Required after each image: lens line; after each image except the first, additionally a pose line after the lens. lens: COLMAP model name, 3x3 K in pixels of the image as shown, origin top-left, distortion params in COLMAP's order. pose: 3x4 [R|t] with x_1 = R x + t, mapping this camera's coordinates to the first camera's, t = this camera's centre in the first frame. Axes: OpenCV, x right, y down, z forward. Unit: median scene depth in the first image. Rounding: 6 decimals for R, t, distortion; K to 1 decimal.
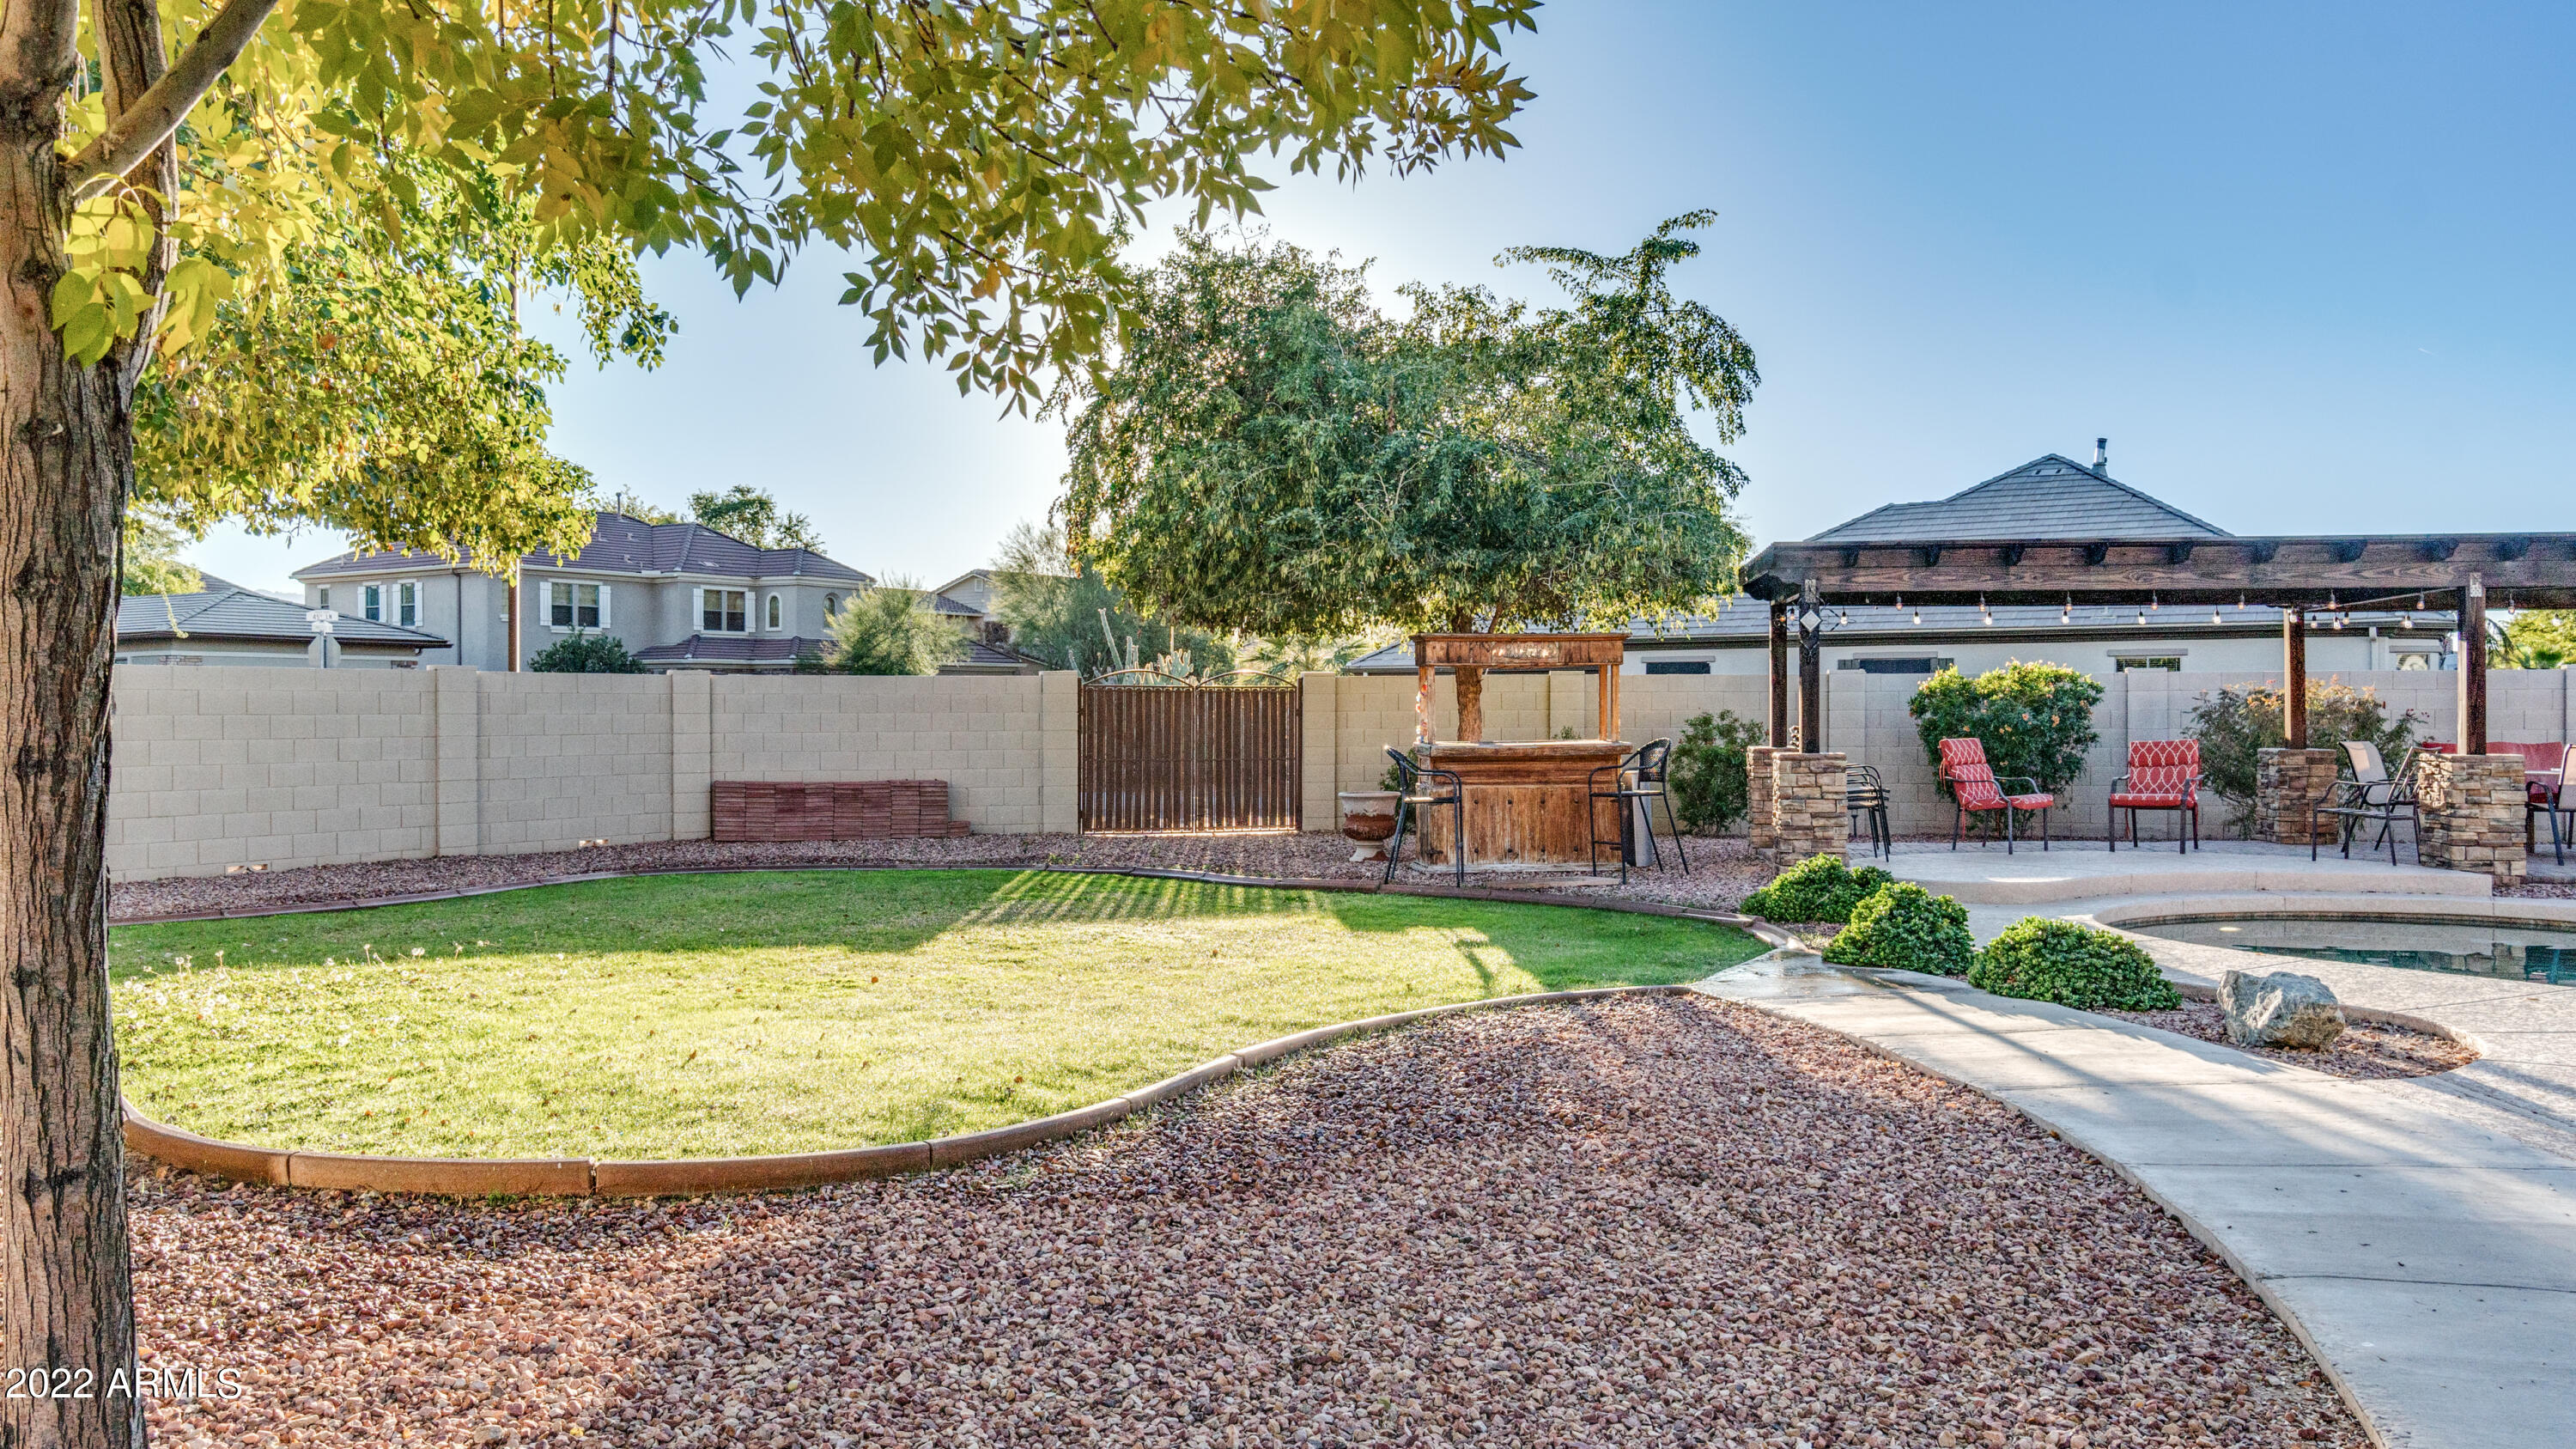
lens RADIAL K [[1774.1, 0, 1288.0], [0, 1774.1, 724.5], [0, 0, 1]] dist [-0.005908, 0.001009]
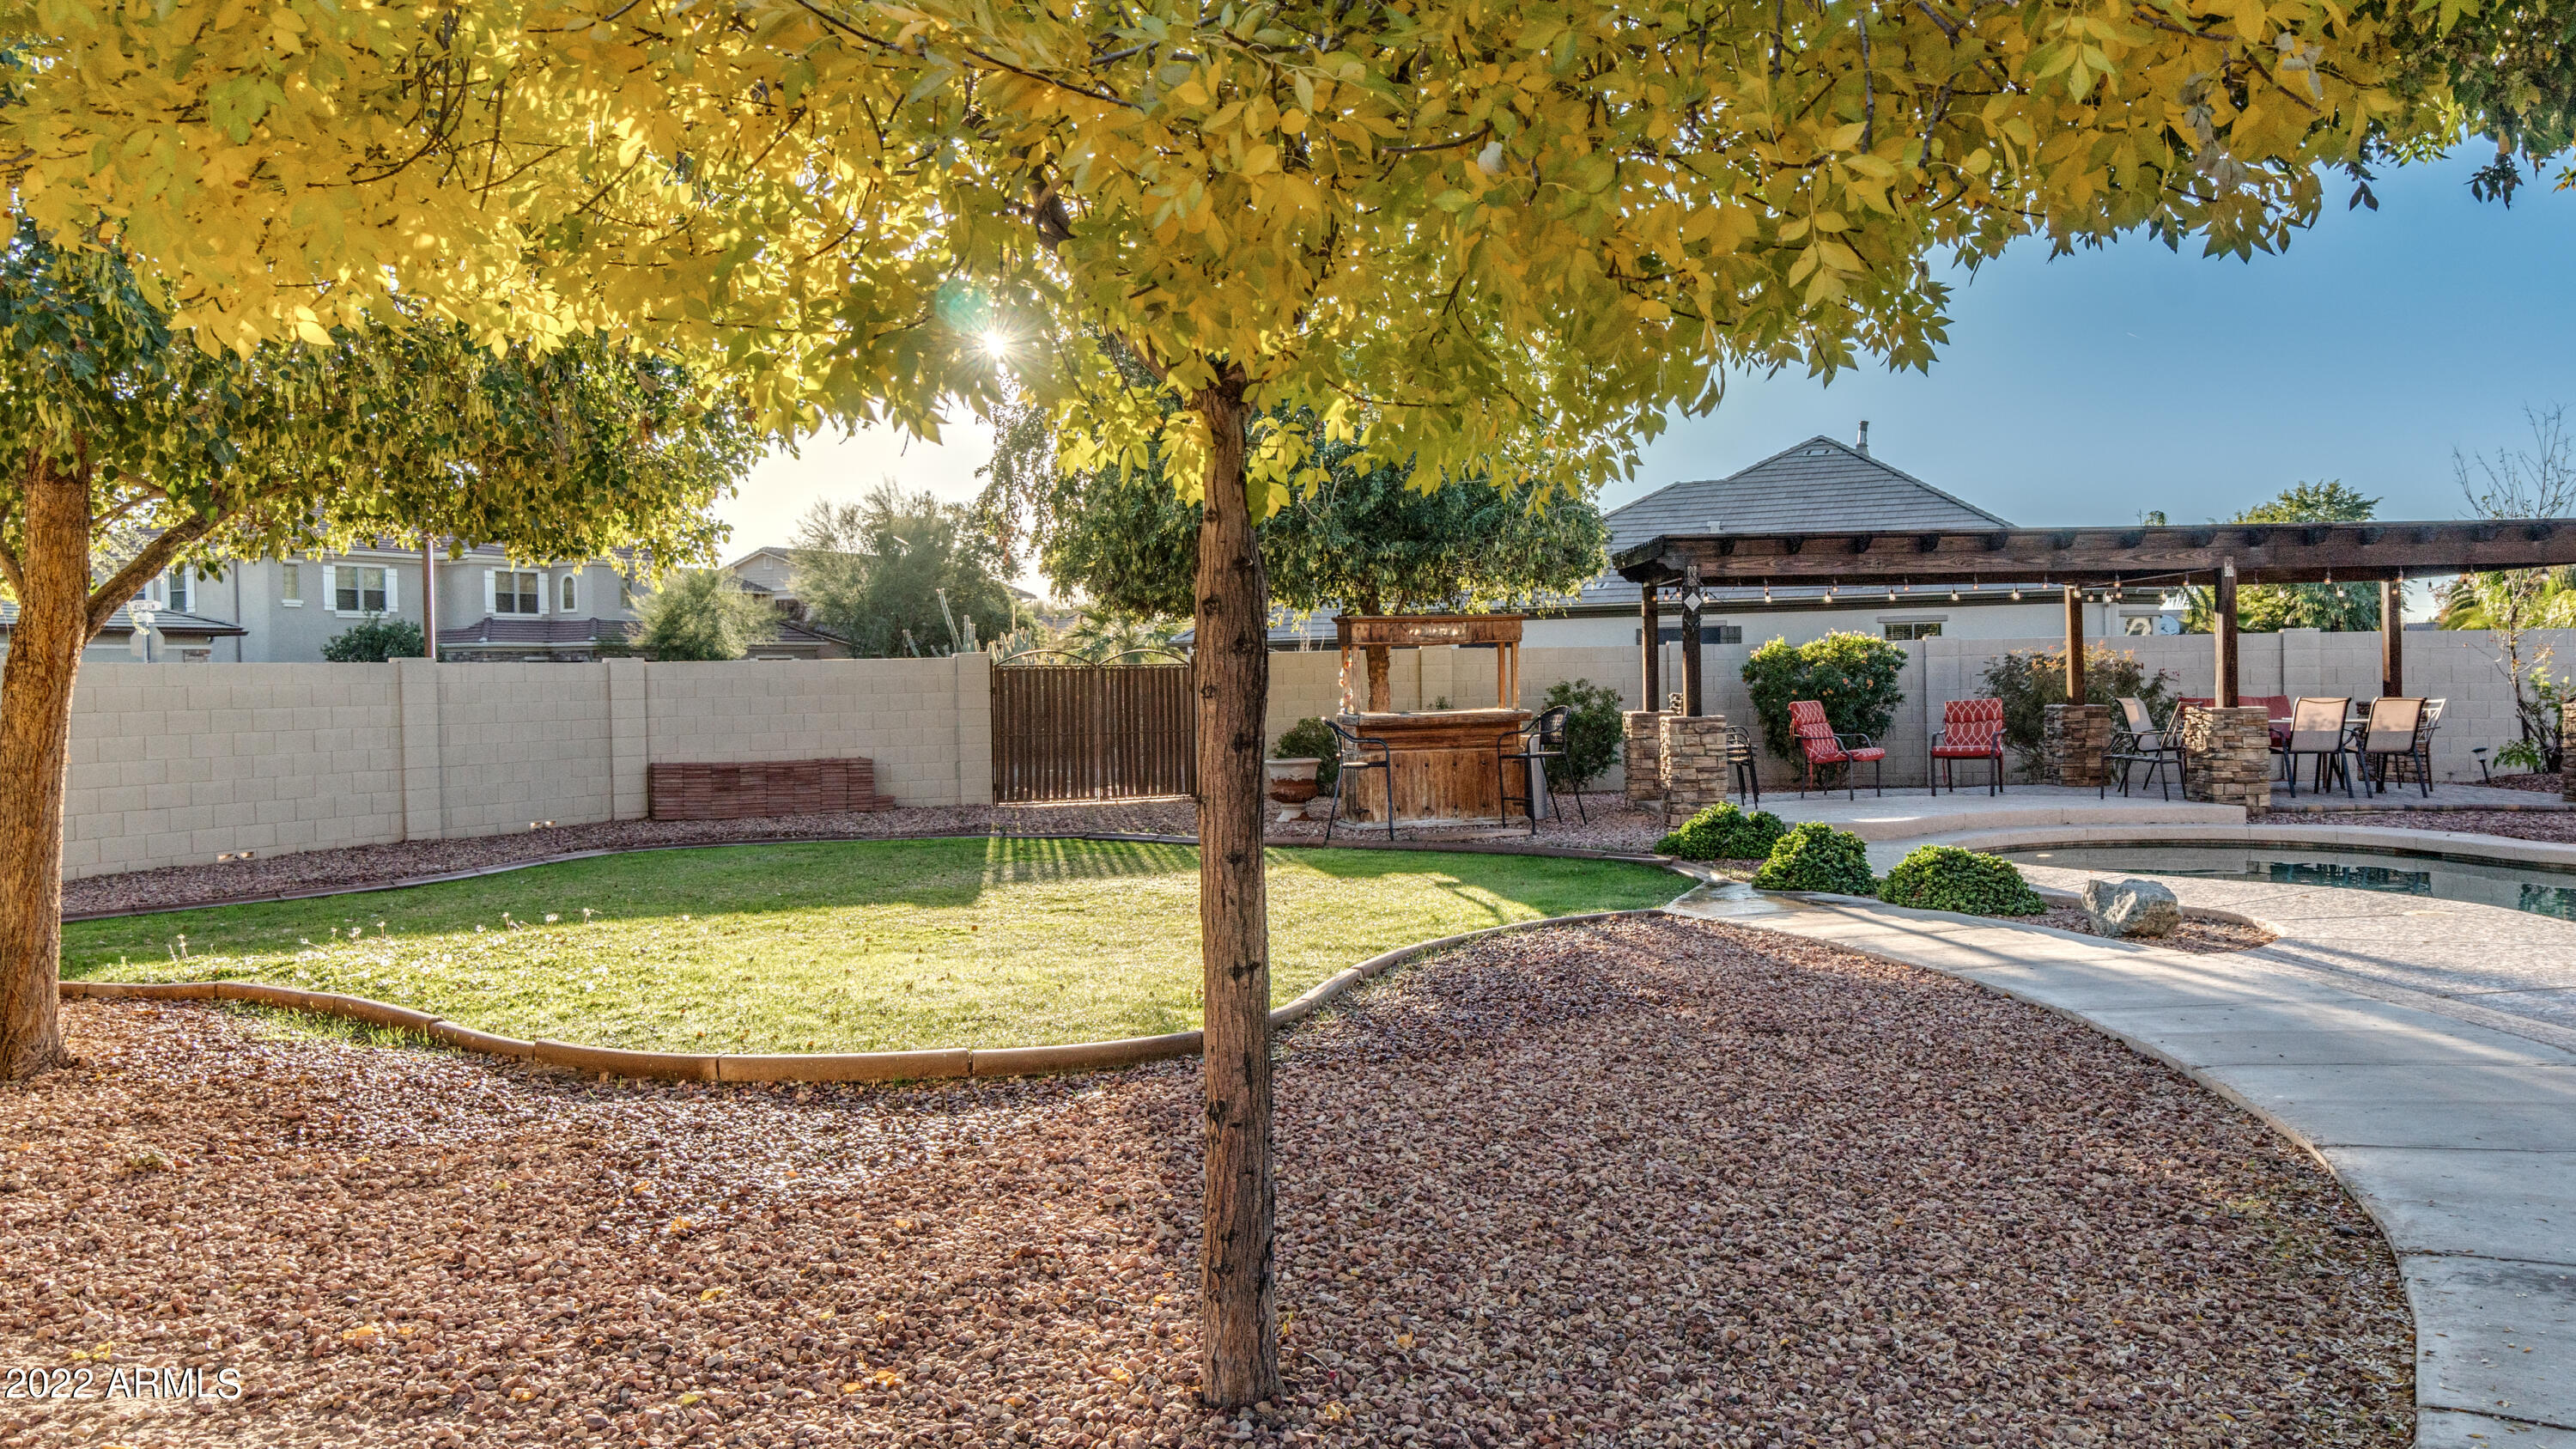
lens RADIAL K [[1739.8, 0, 1288.0], [0, 1739.8, 724.5], [0, 0, 1]] dist [-0.009012, -0.003238]
pose [[0.992844, -0.019759, 0.117770, -0.091331], [0.017825, 0.999689, 0.017451, -0.002872], [-0.118078, -0.015227, 0.992888, -0.085036]]
